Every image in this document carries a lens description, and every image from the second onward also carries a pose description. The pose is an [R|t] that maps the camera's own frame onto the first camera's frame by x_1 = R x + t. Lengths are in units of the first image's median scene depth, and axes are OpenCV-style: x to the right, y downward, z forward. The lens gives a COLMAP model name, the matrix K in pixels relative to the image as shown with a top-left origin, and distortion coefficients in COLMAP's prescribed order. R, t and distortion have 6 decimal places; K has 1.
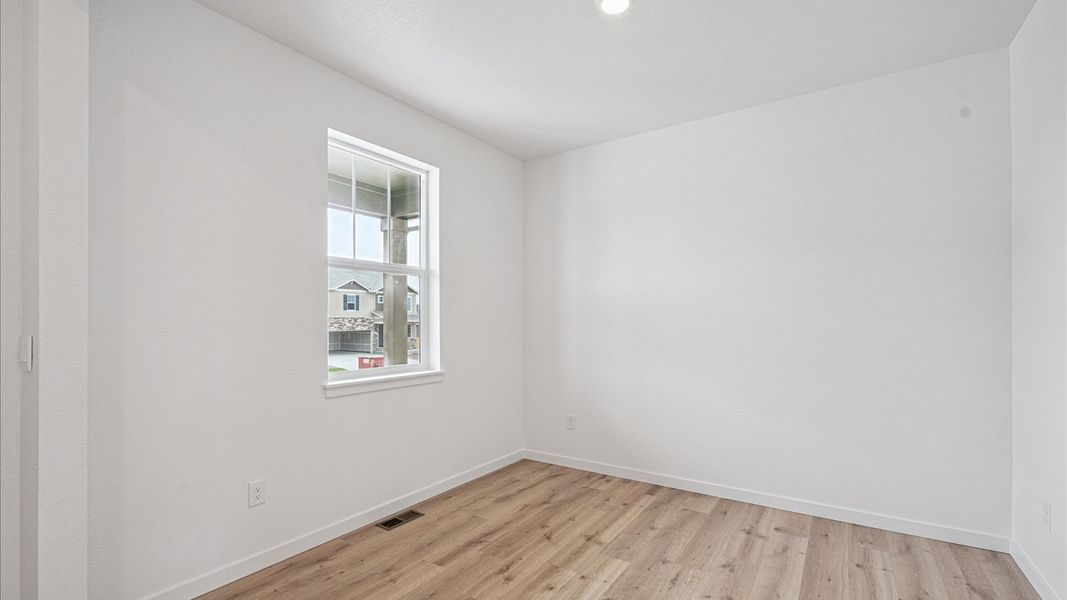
lens RADIAL K [[452.6, 0, 531.9], [0, 452.6, 319.2], [0, 0, 1]] dist [0.000003, 0.000078]
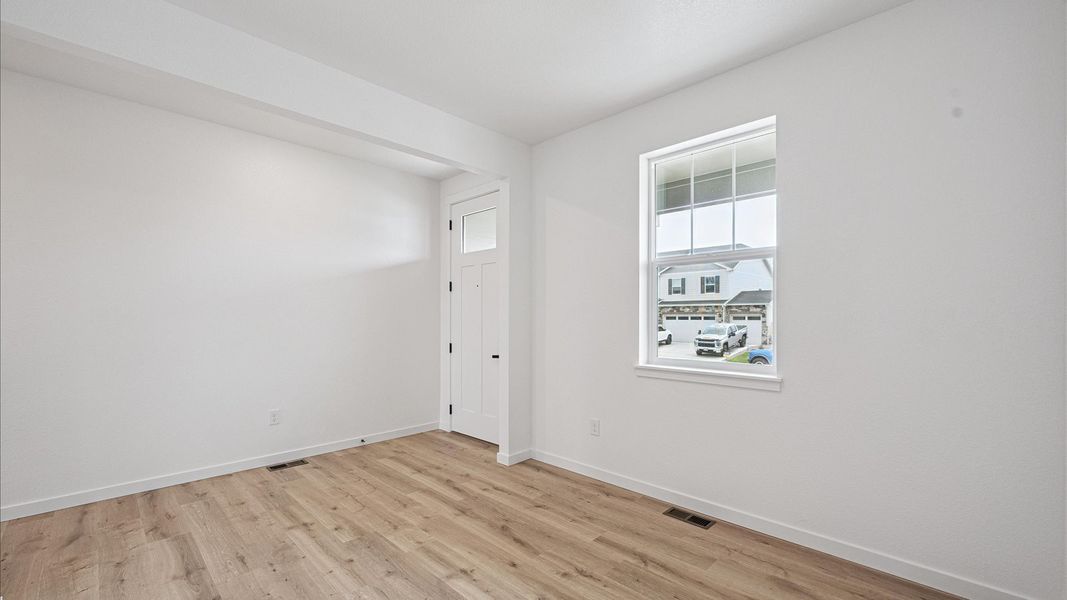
lens RADIAL K [[439.7, 0, 548.0], [0, 439.7, 316.3], [0, 0, 1]] dist [-0.001447, -0.000109]
pose [[-0.156458, 0.005578, -0.987669, 0.641364], [0.008550, 0.999954, 0.004293, 0.004620], [0.987648, -0.007773, -0.156499, 0.798976]]
